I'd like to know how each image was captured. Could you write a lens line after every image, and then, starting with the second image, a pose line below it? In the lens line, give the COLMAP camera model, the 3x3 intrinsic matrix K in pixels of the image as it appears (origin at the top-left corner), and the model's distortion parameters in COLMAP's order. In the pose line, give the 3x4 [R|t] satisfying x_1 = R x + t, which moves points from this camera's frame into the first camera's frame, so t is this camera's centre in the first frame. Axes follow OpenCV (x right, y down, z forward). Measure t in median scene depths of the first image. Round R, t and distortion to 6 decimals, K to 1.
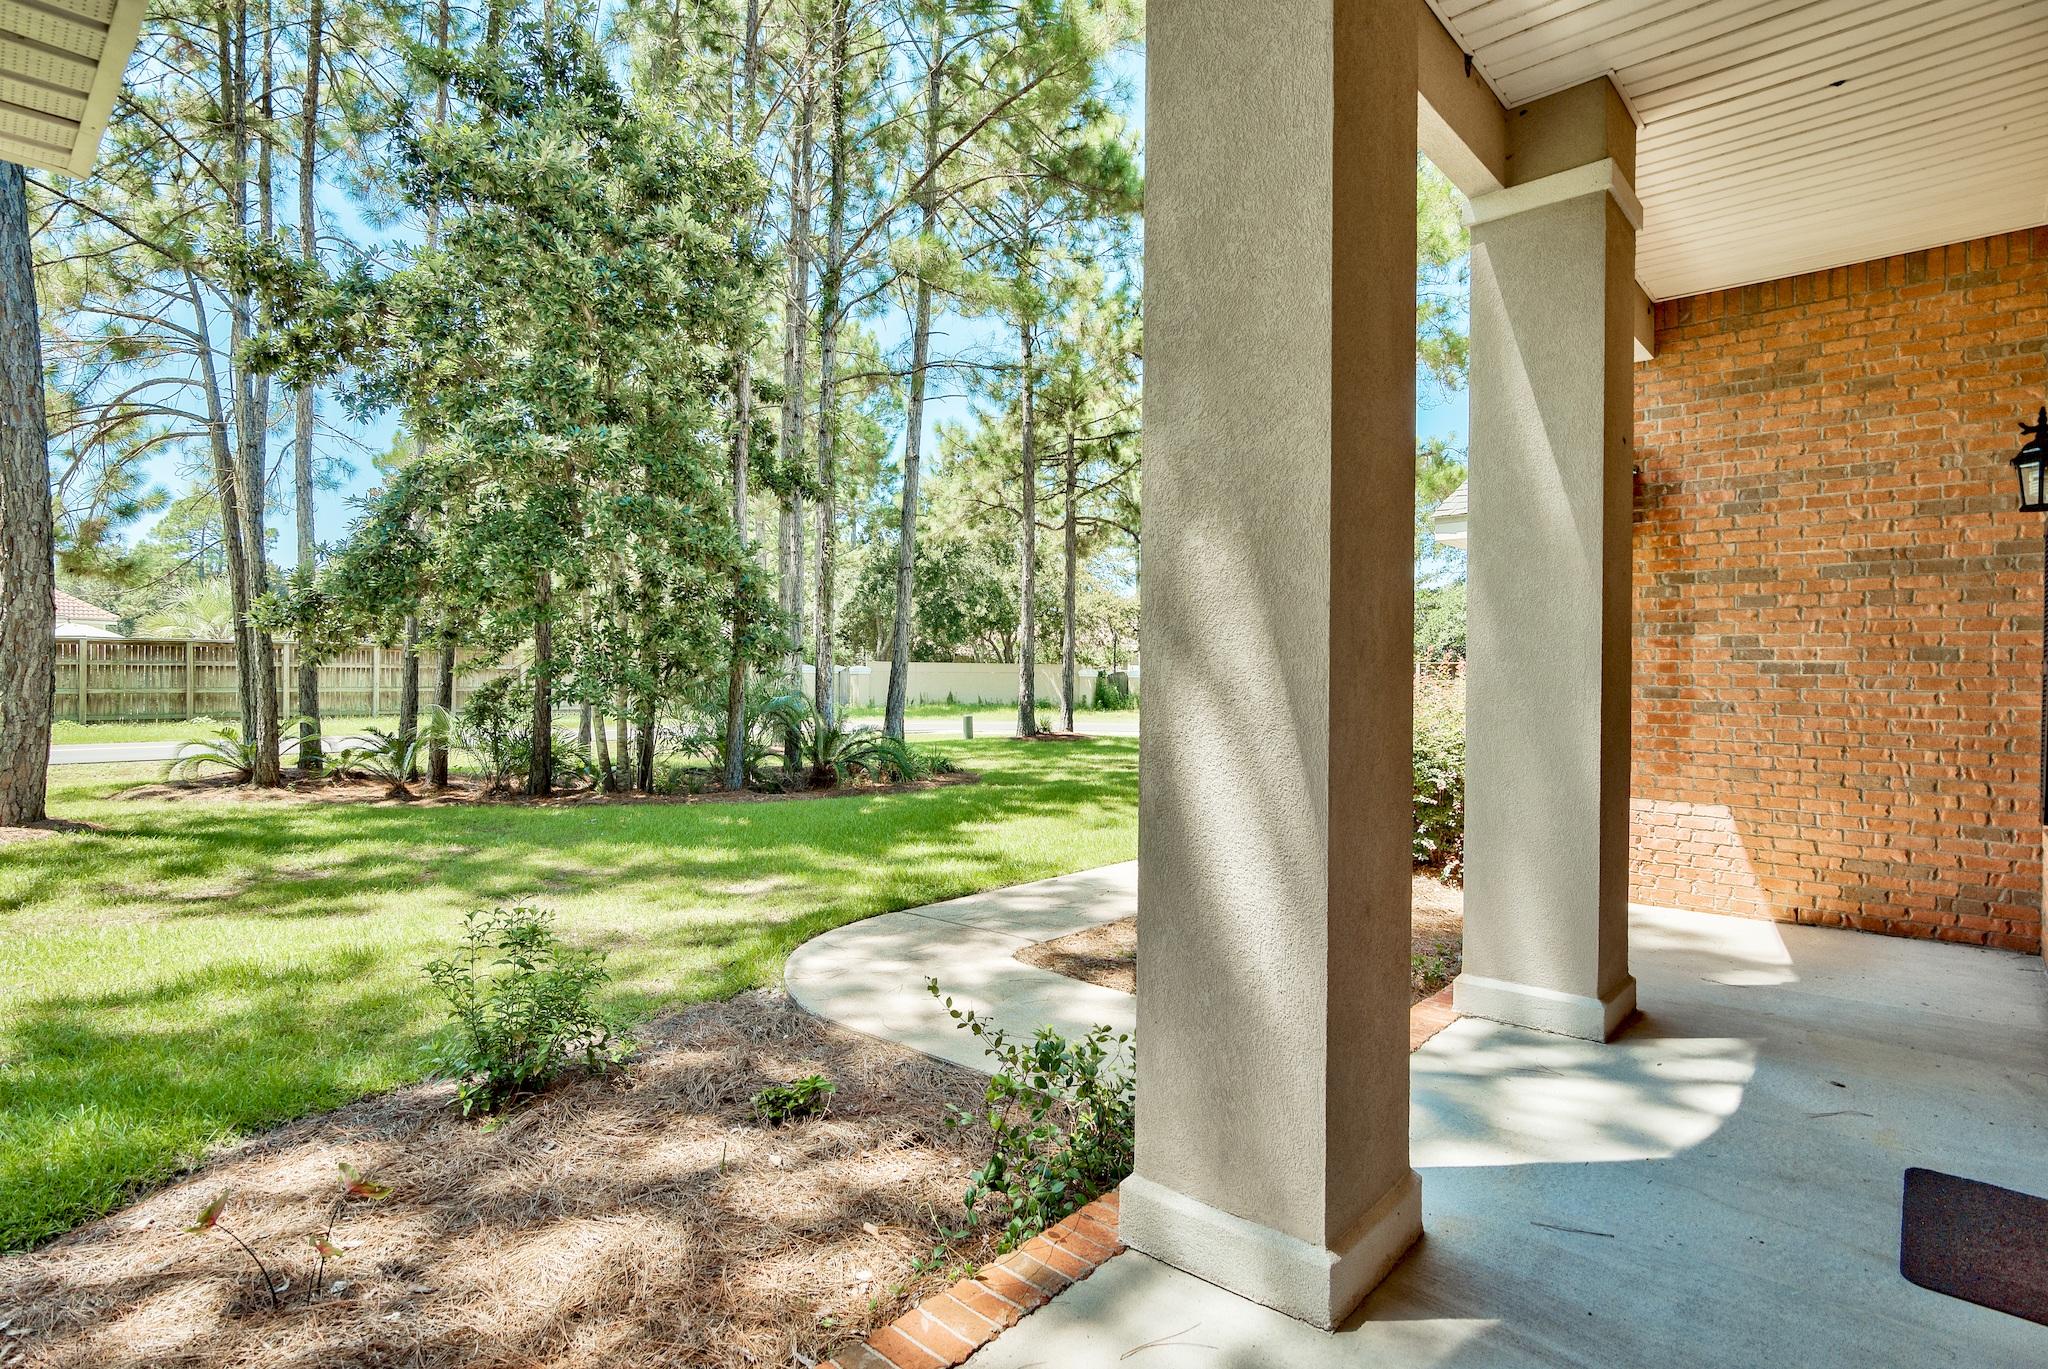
lens RADIAL K [[1011.6, 0, 1009.5], [0, 1011.6, 682.4], [0, 0, 1]] dist [-0.001680, 0.000100]
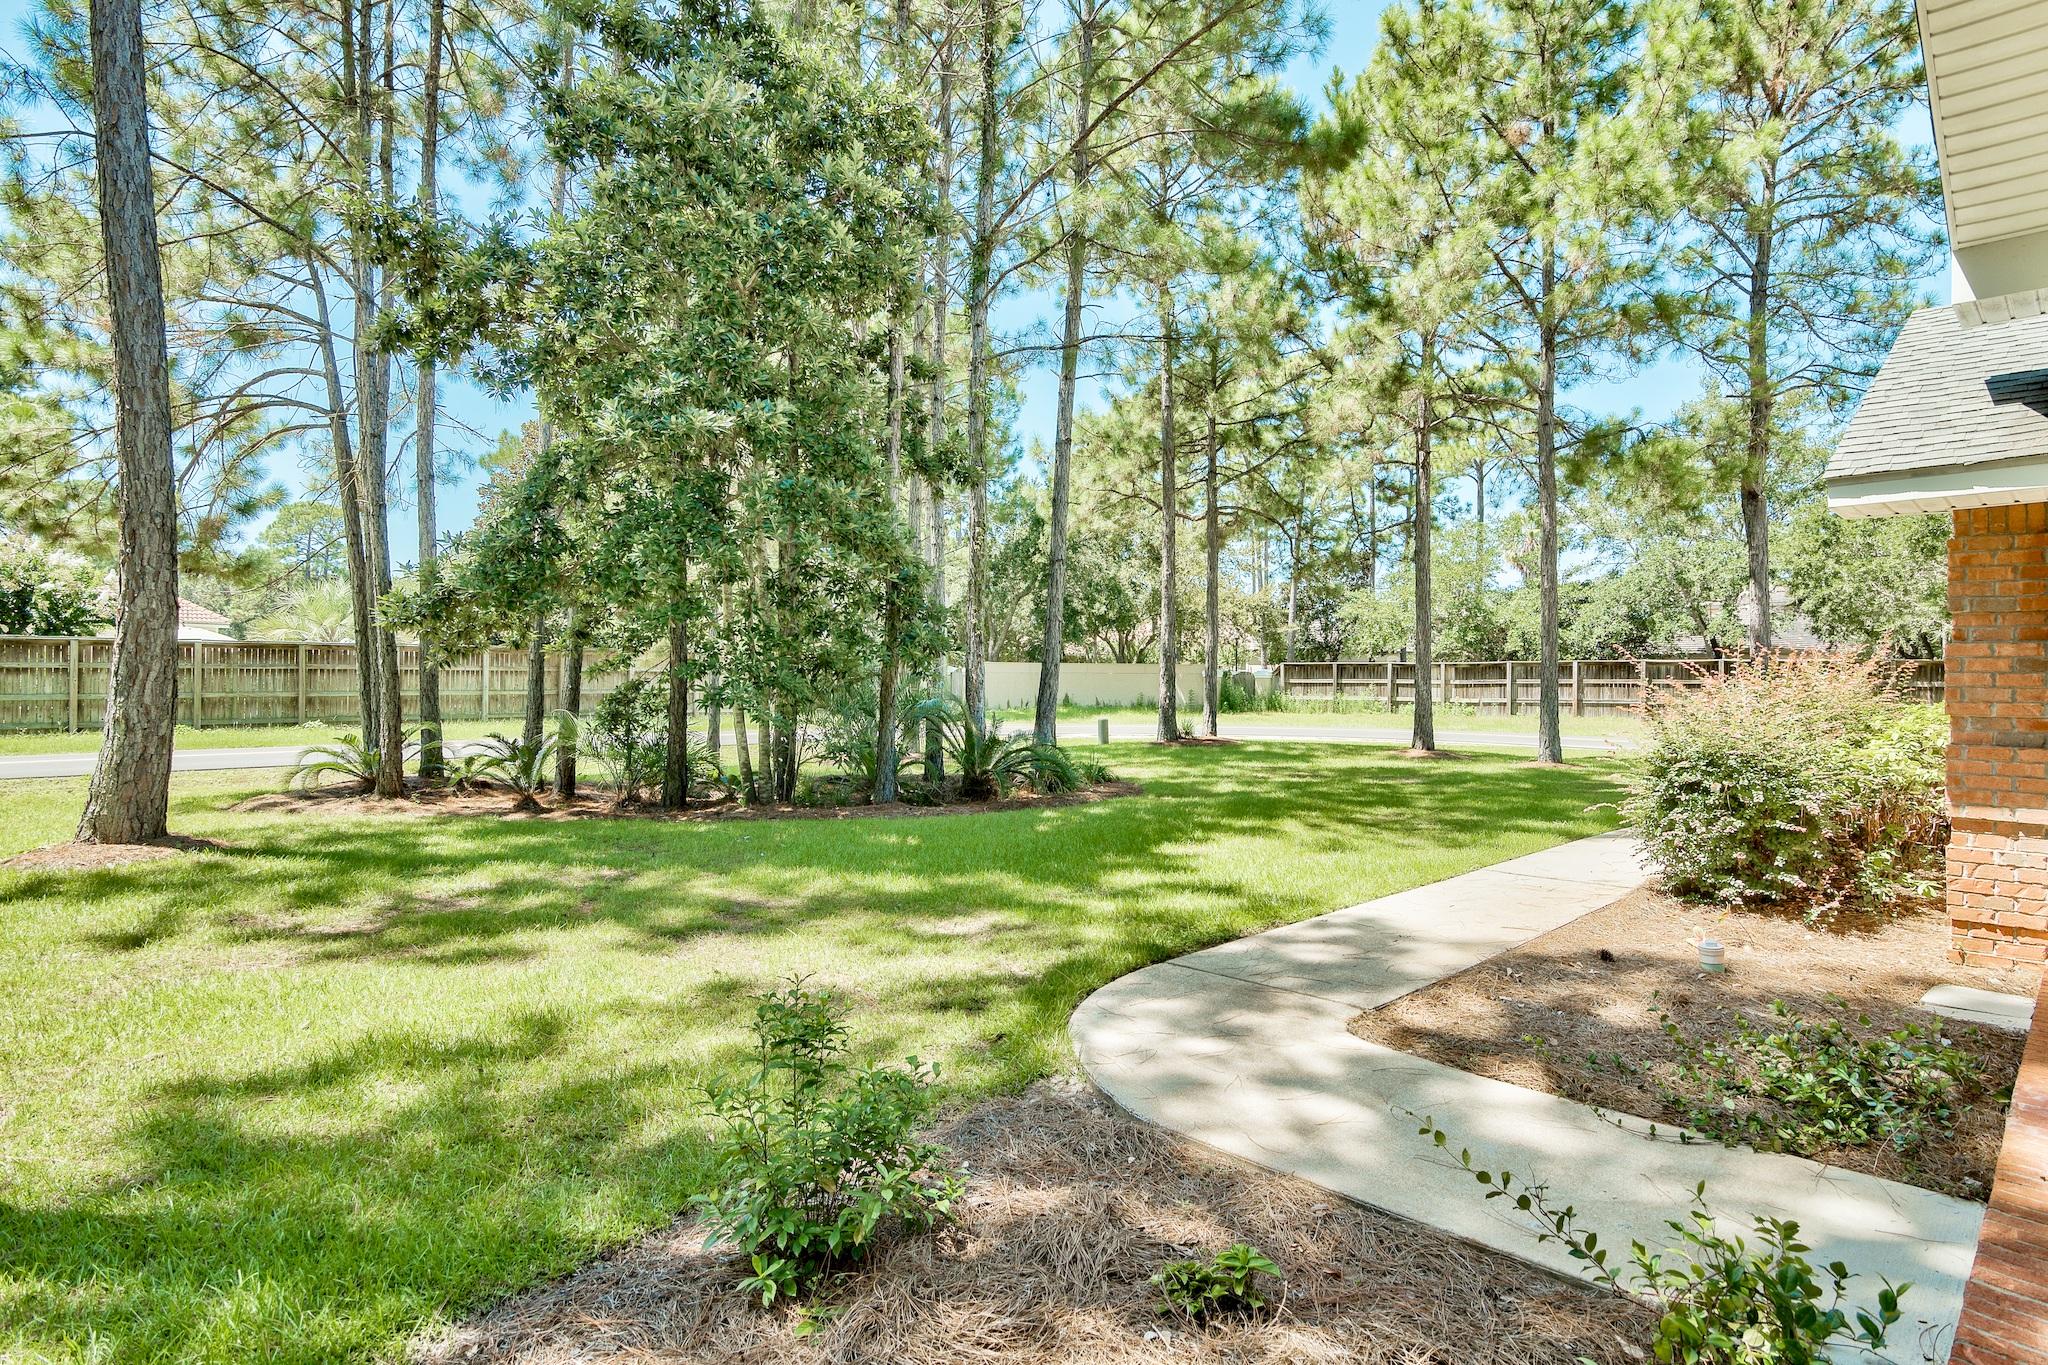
lens RADIAL K [[999.2, 0, 1020.2], [0, 999.2, 672.5], [0, 0, 1]] dist [-0.001073, -0.000010]
pose [[0.998854, -0.003640, -0.047719, -0.113782], [0.003150, 0.999942, -0.010347, -0.001513], [0.047754, 0.010185, 0.998807, 0.107867]]
